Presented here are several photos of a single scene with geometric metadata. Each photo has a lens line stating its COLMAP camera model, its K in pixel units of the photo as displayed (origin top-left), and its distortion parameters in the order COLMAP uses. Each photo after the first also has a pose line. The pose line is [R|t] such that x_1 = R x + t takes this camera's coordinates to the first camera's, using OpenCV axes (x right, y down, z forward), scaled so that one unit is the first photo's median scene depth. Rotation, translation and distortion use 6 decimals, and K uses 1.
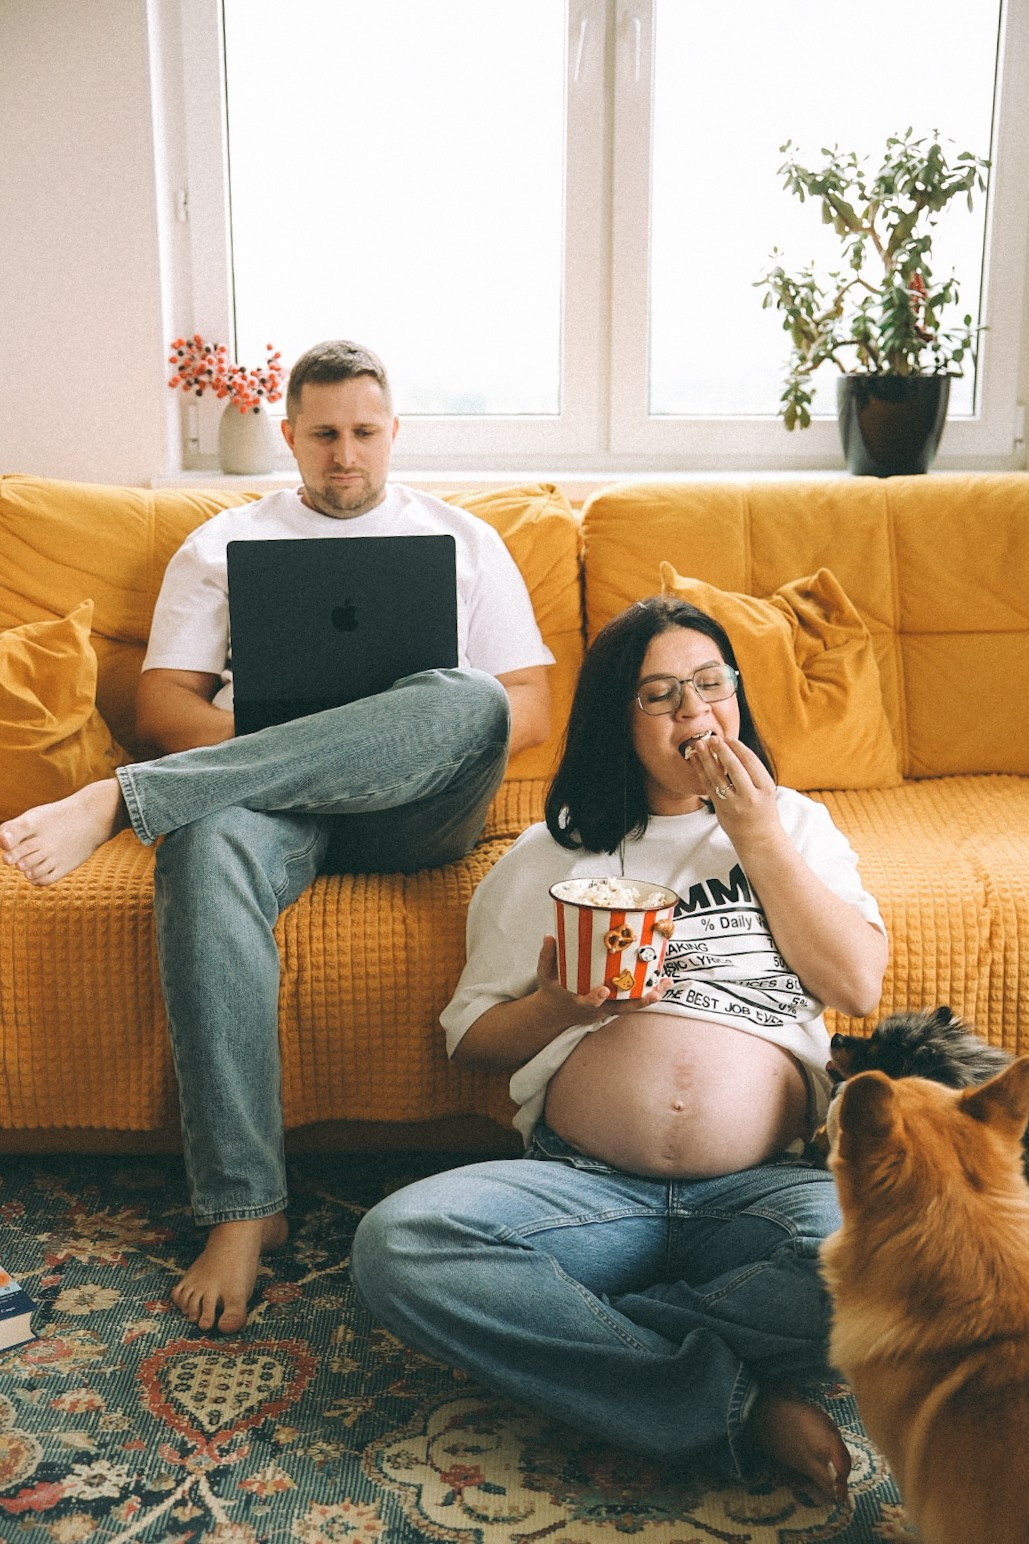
lens RADIAL K [[1998.4, 0, 505.1], [0, 1998.4, 779.3], [0, 0, 1]] dist [0.086614, 0.000000]
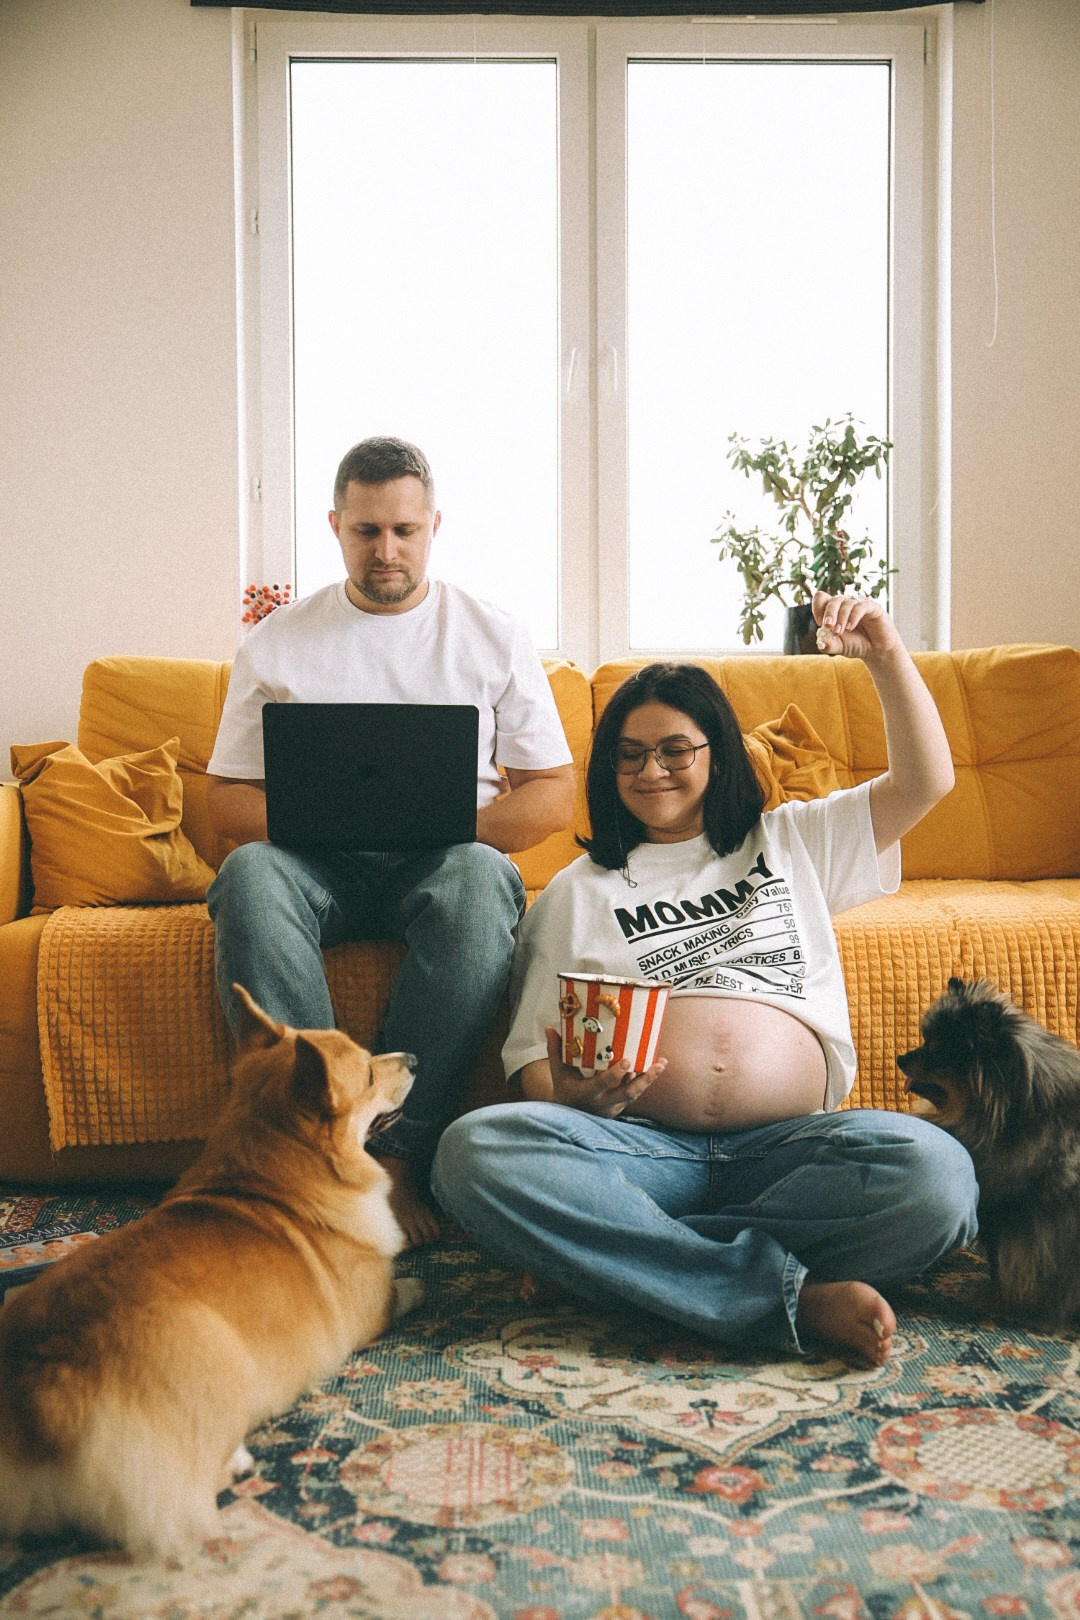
lens RADIAL K [[1608.5, 0, 541.0], [0, 1608.5, 823.3], [0, 0, 1]] dist [0.011226, 0.000000]
pose [[0.998869, -0.008168, 0.046842, -0.041687], [0.017833, 0.977581, -0.209805, 0.176998], [-0.044079, 0.210403, 0.976620, 0.071522]]
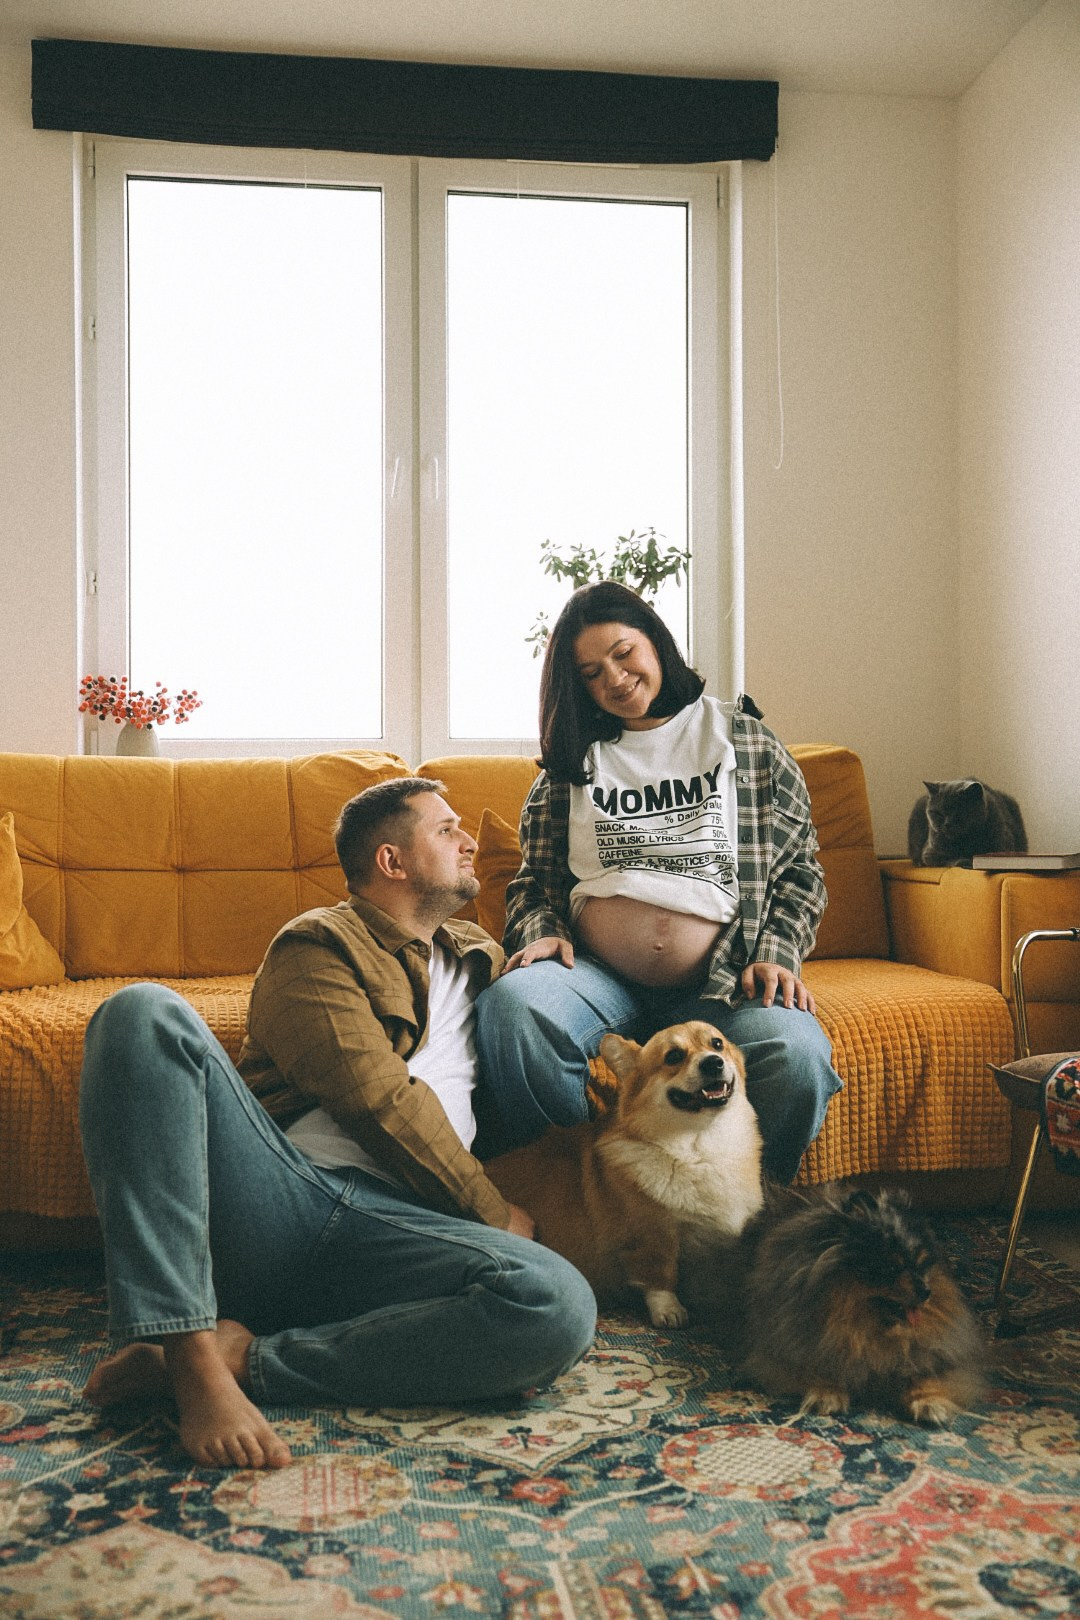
lens RADIAL K [[1679.4, 0, 537.3], [0, 1679.4, 804.6], [0, 0, 1]] dist [0.021748, 0.000000]
pose [[0.987468, -0.004042, 0.157767, -0.062356], [0.042852, 0.968981, -0.243392, 0.177470], [-0.151889, 0.247102, 0.957011, -0.073736]]
